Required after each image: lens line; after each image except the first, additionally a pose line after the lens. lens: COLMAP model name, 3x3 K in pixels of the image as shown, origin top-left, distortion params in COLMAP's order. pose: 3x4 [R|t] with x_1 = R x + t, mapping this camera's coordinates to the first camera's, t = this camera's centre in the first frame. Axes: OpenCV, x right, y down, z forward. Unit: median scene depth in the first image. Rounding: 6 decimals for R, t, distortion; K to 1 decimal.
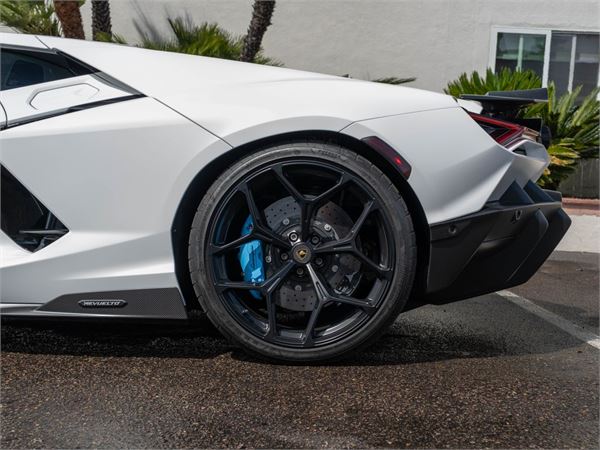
lens RADIAL K [[775.2, 0, 331.9], [0, 775.2, 226.4], [0, 0, 1]] dist [0.020055, -0.000353]
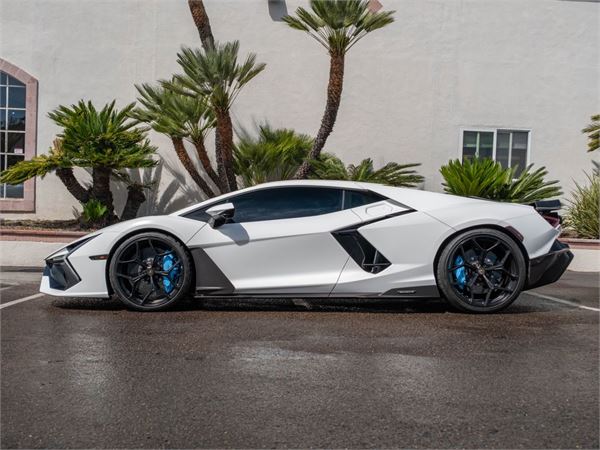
lens RADIAL K [[625.8, 0, 321.4], [0, 625.8, 222.7], [0, 0, 1]] dist [0.007083, 0.000044]
pose [[0.997733, -0.017075, 0.065096, -0.698606], [0.020157, 0.998692, -0.046996, -0.038439], [-0.064208, 0.048201, 0.996772, -1.046967]]
